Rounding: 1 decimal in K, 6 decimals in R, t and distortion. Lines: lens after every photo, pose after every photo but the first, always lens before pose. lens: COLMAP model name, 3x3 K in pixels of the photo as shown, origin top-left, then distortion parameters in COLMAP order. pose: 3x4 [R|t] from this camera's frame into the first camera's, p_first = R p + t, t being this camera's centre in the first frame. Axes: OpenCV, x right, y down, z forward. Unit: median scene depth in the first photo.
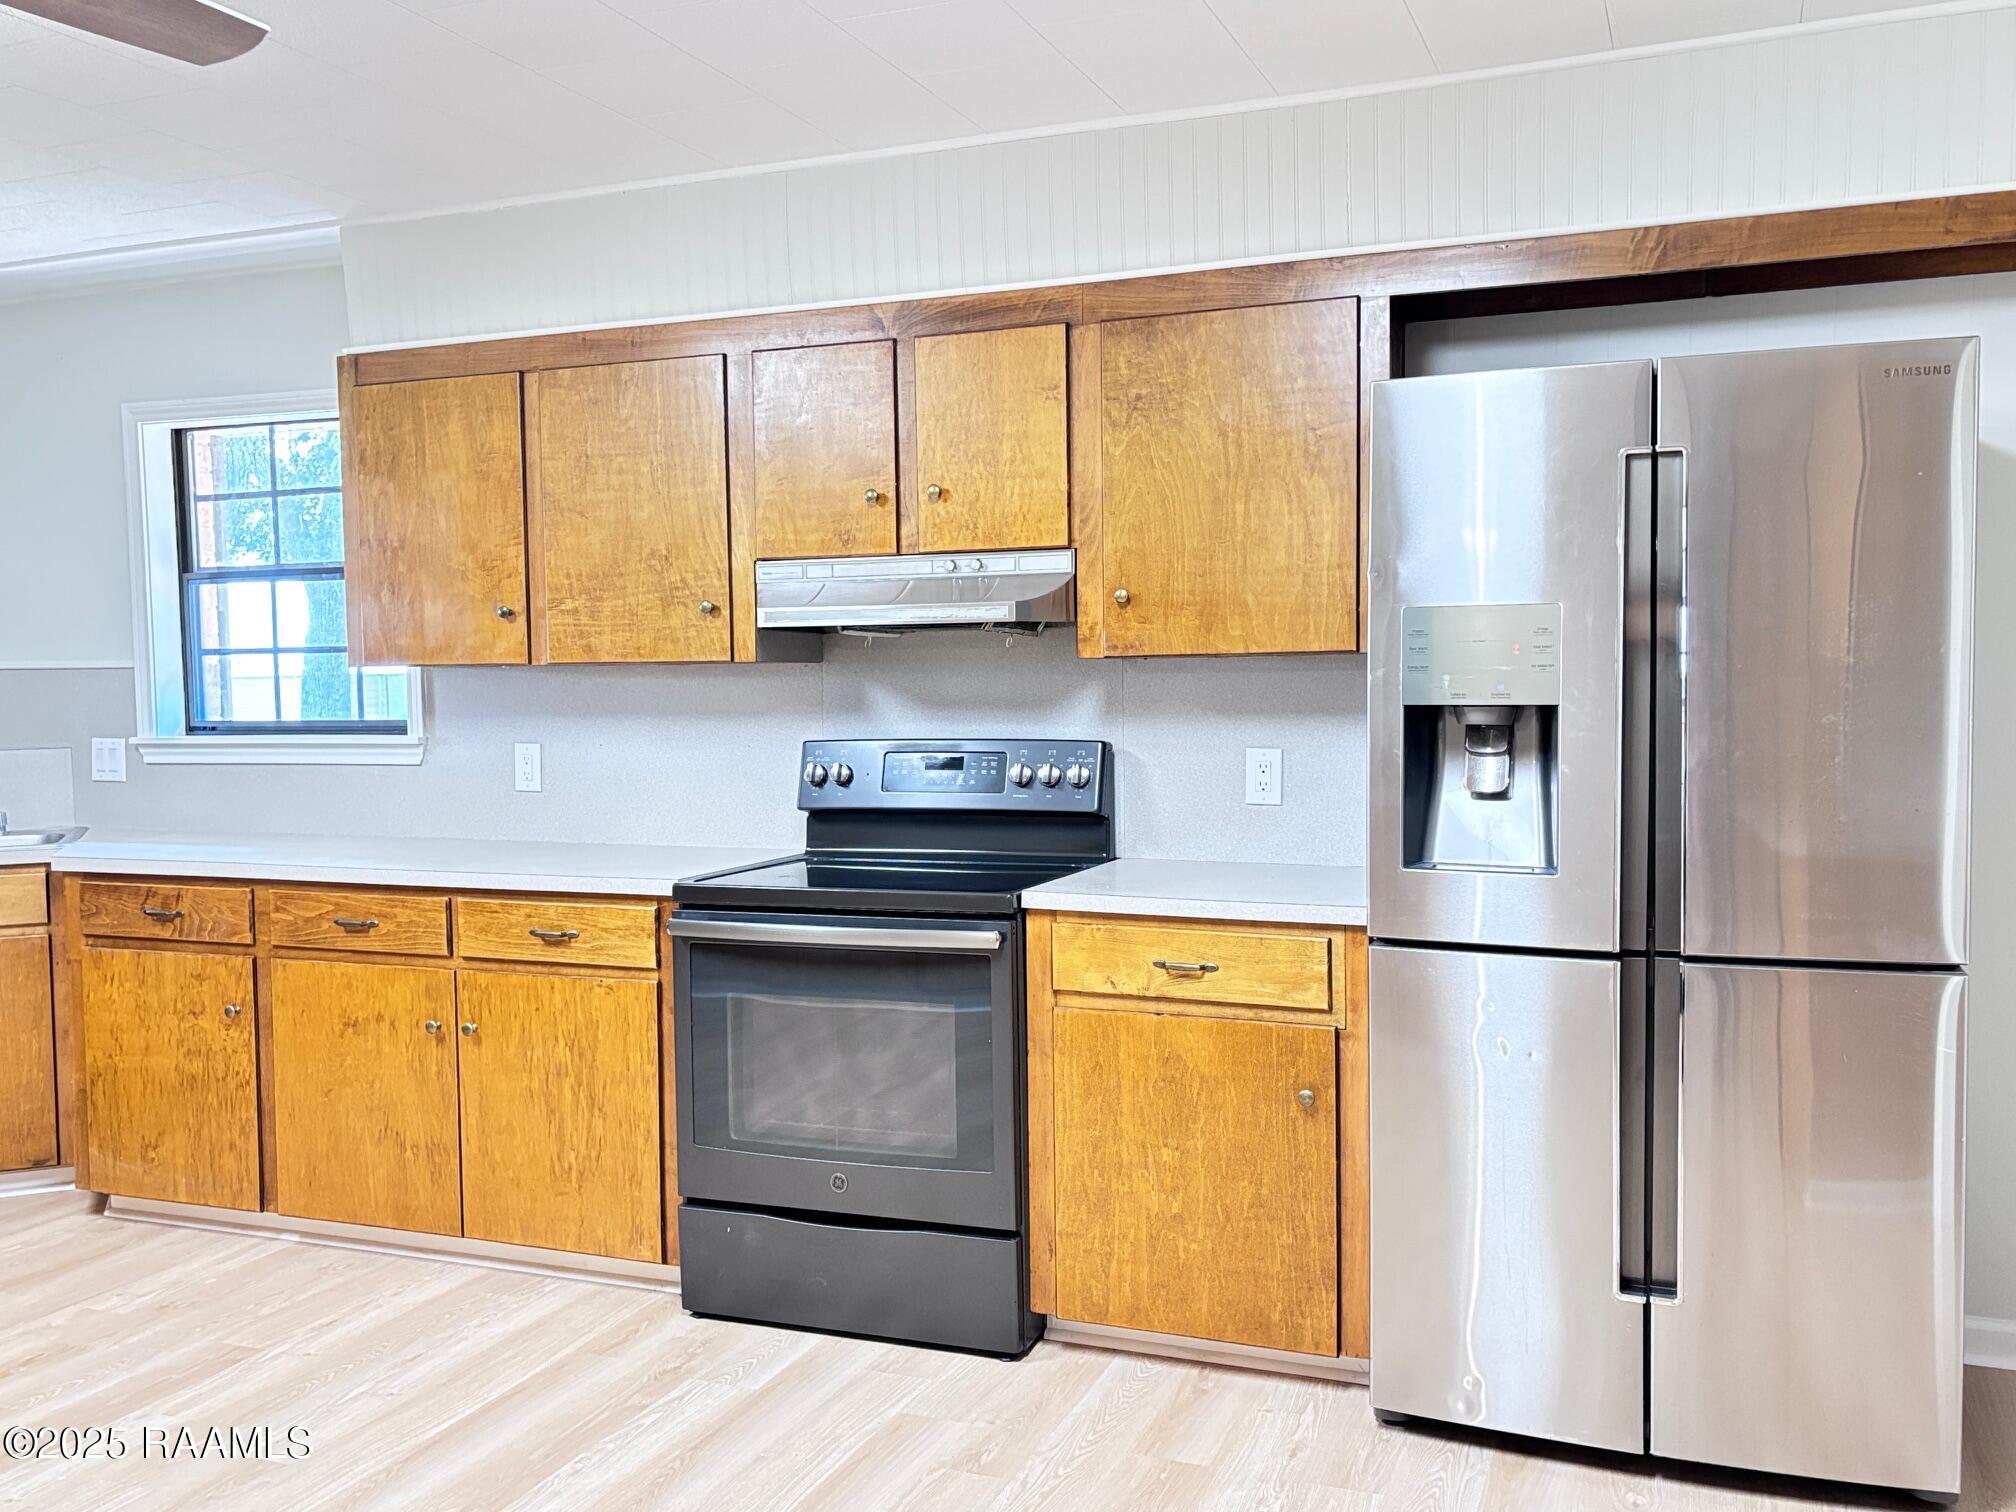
lens RADIAL K [[1741.4, 0, 1008.0], [0, 1741.4, 756.0], [0, 0, 1]] dist [-0.032159, 0.097047]
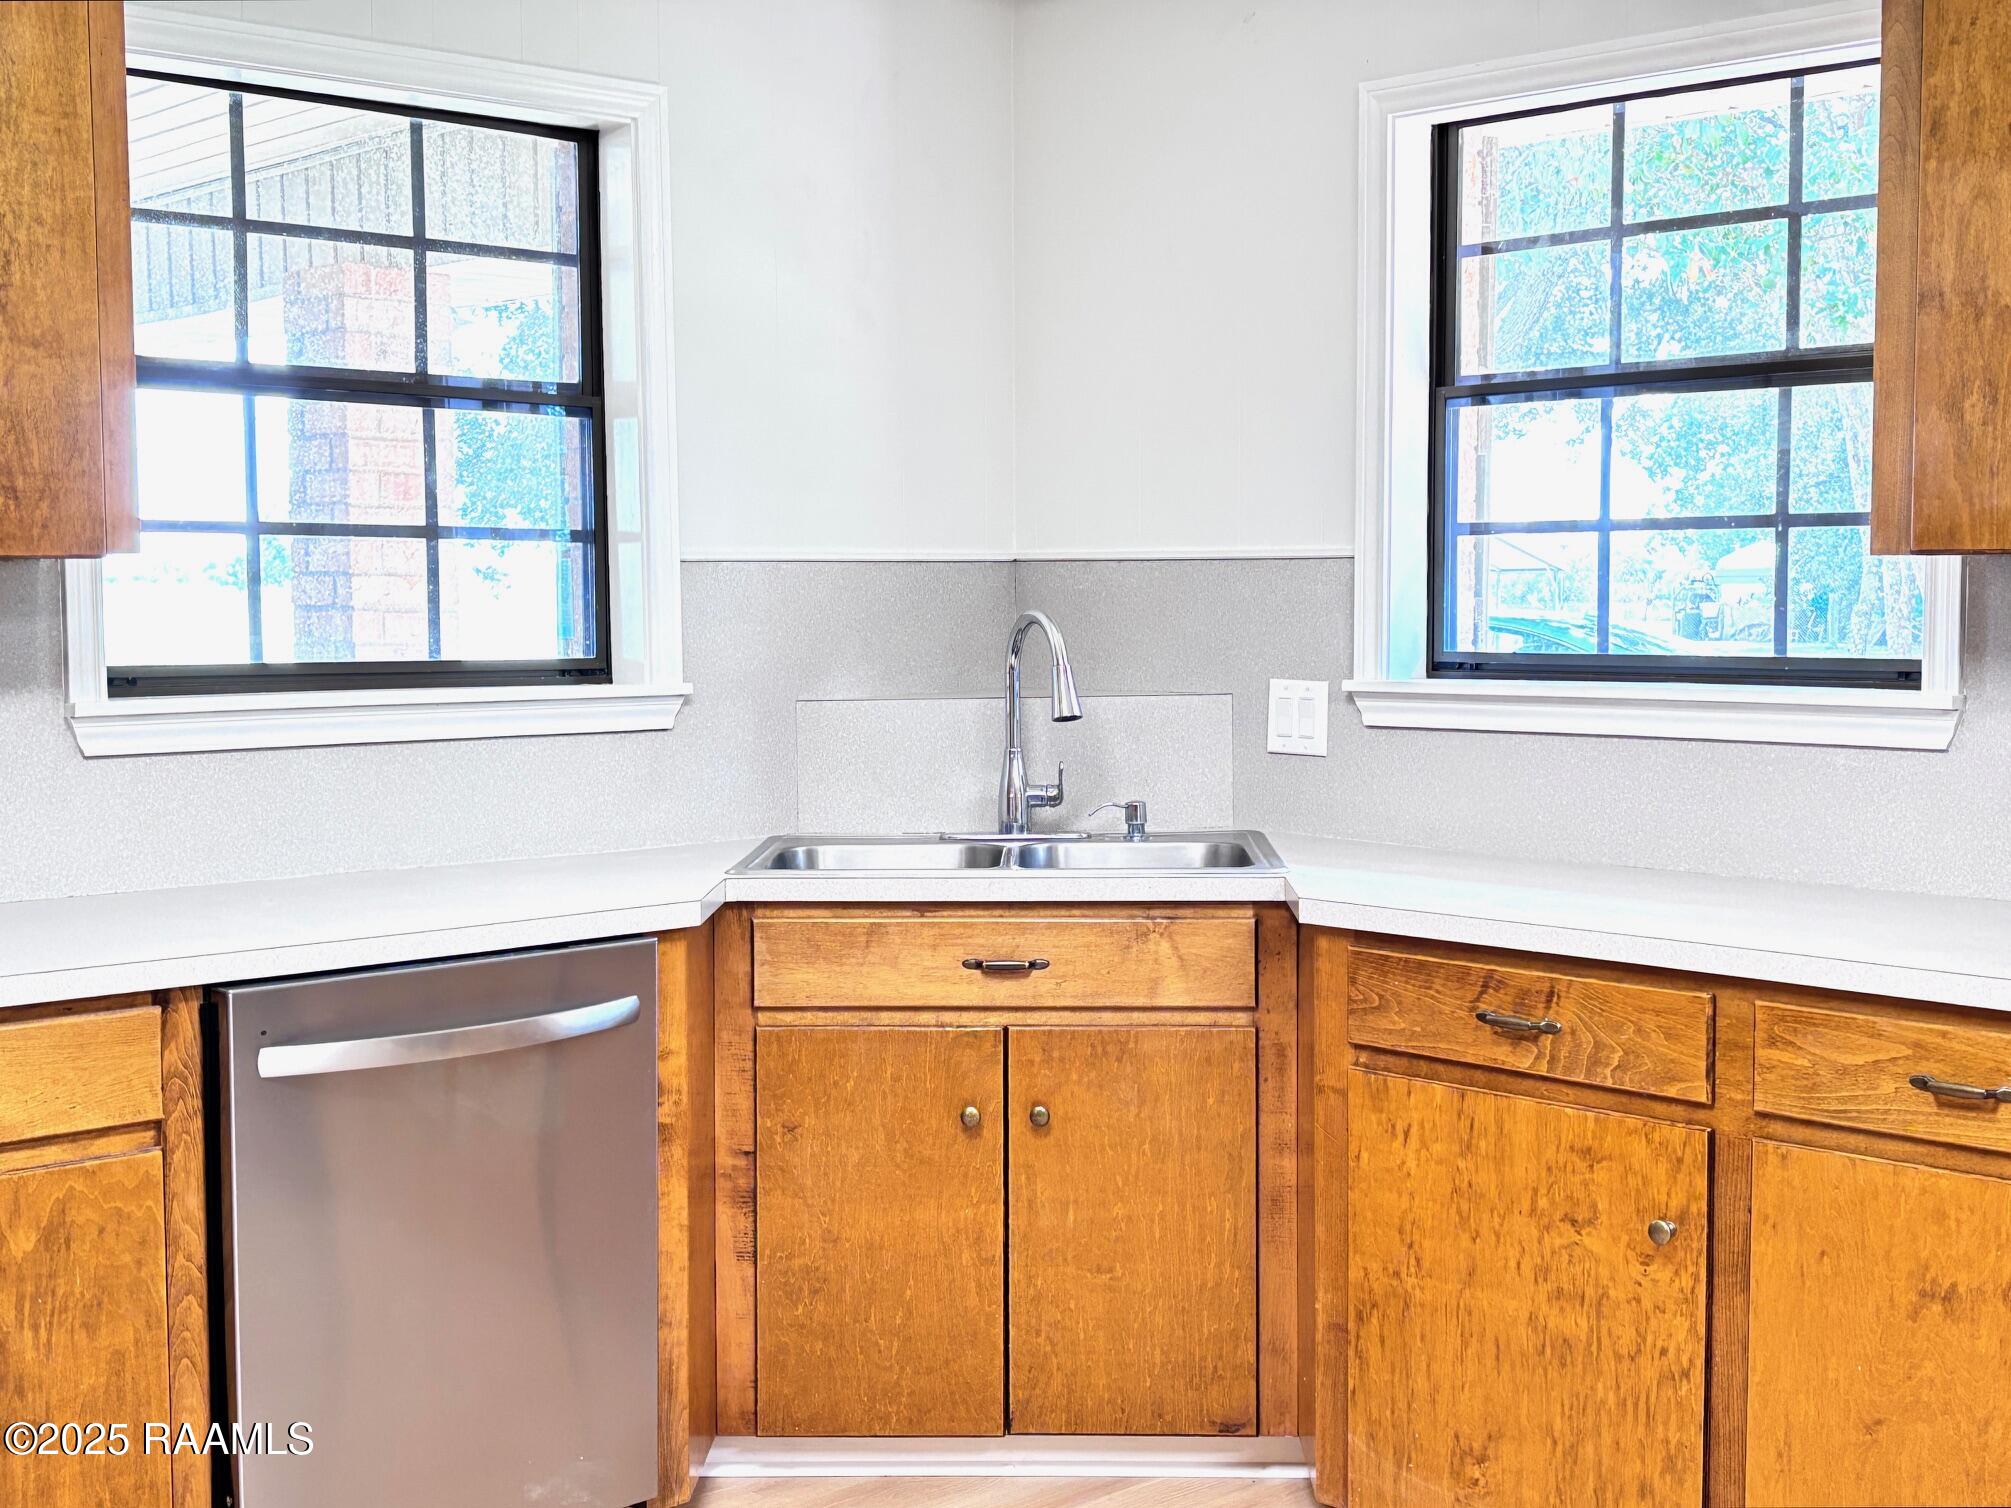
lens RADIAL K [[2574.2, 0, 1039.8], [0, 2574.2, 774.4], [0, 0, 1]] dist [0.207949, -0.709986]
pose [[0.909504, 0.041484, -0.413621, -0.299235], [-0.029285, 0.998930, 0.035792, -0.008514], [0.414663, -0.020441, 0.909746, 0.230419]]
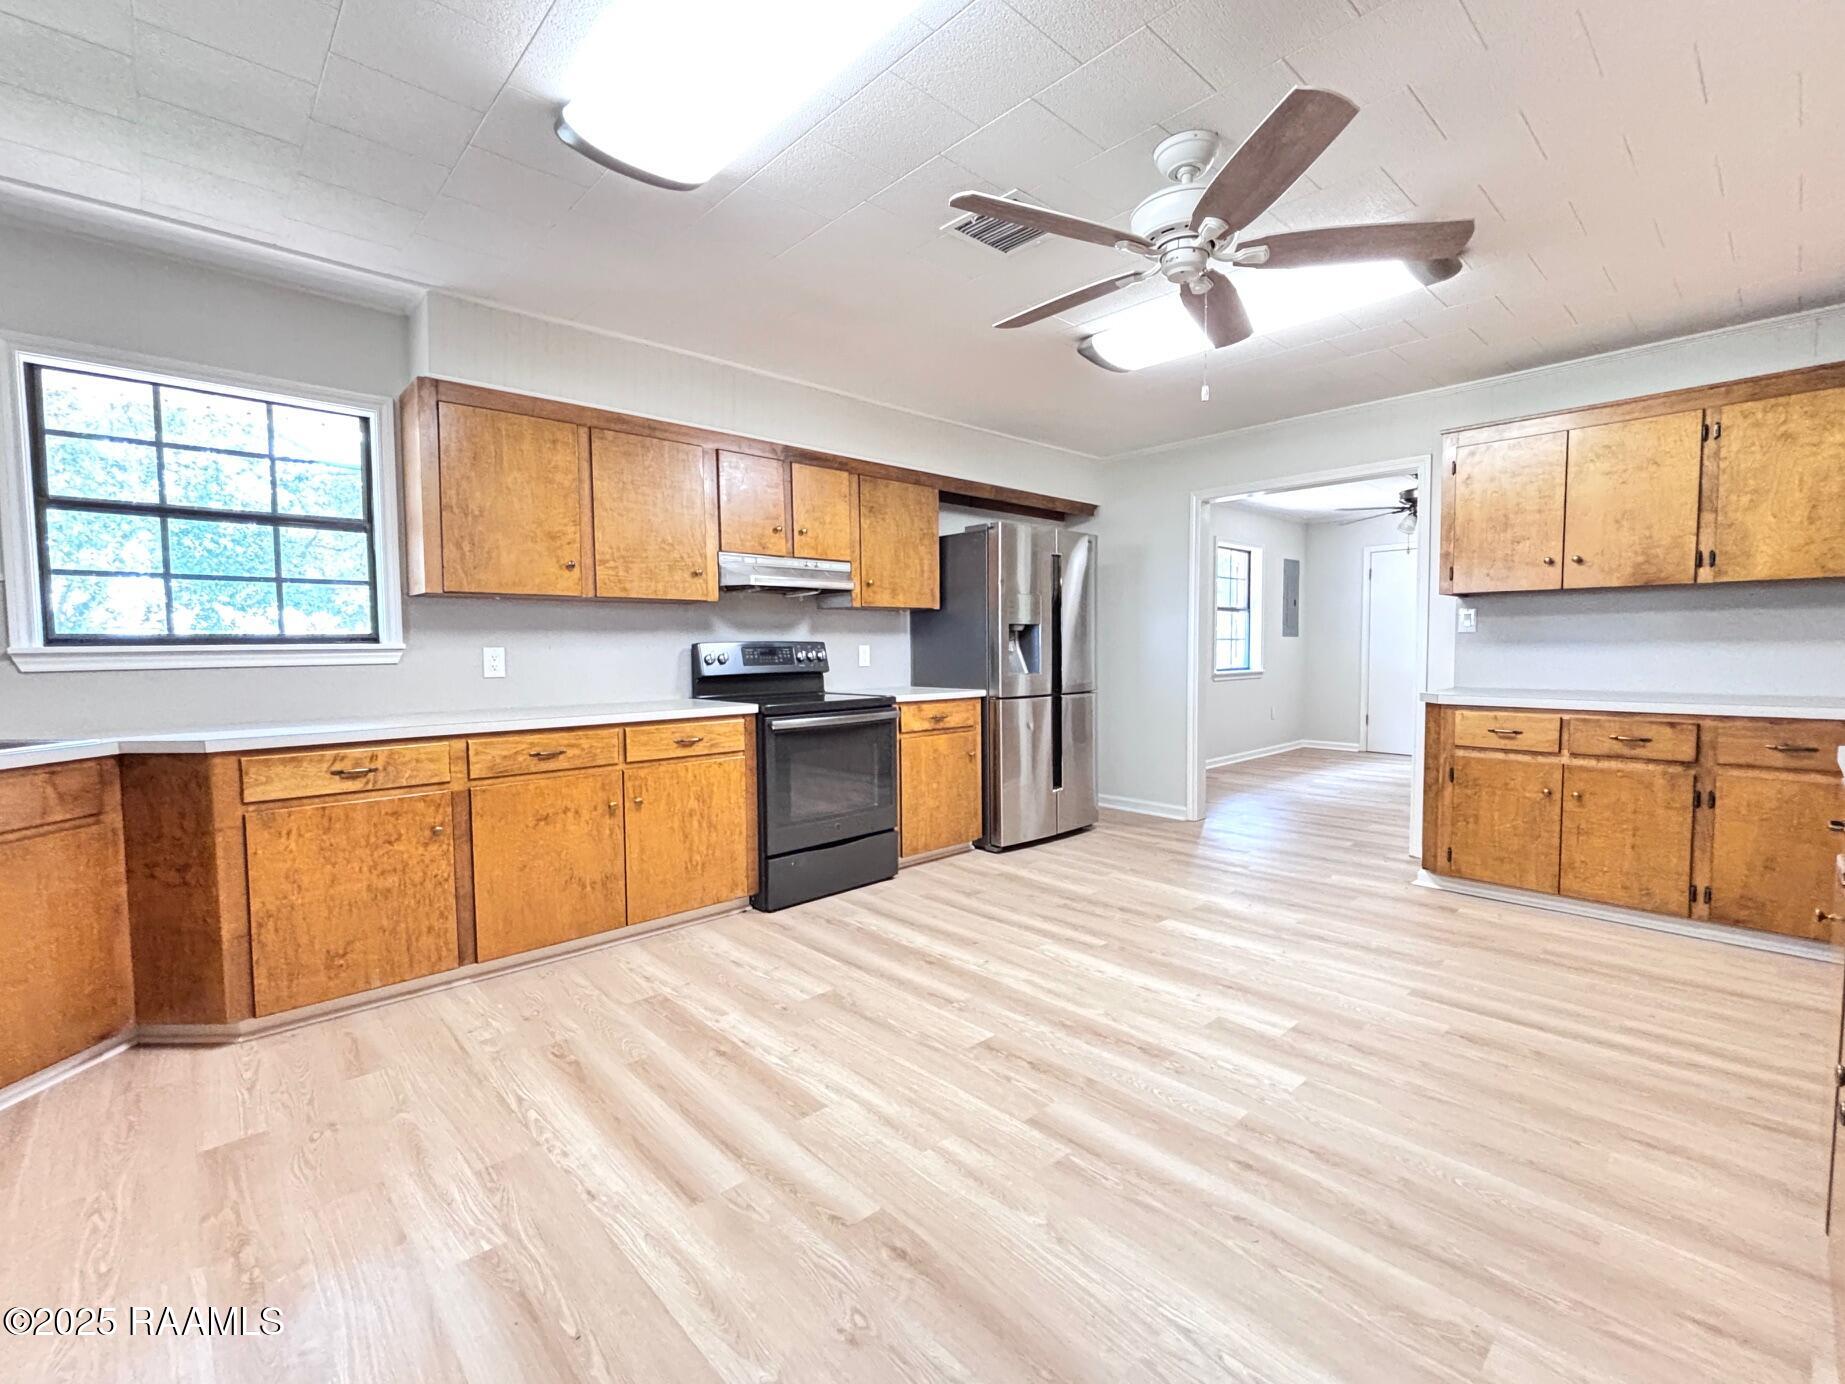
lens RADIAL K [[817.5, 0, 918.9], [0, 817.5, 688.8], [0, 0, 1]] dist [-0.060029, 0.024139]
pose [[0.415686, -0.038205, 0.908705, -0.859183], [0.049093, 0.998603, 0.019527, 0.038471], [-0.908182, 0.036494, 0.416981, 0.370497]]
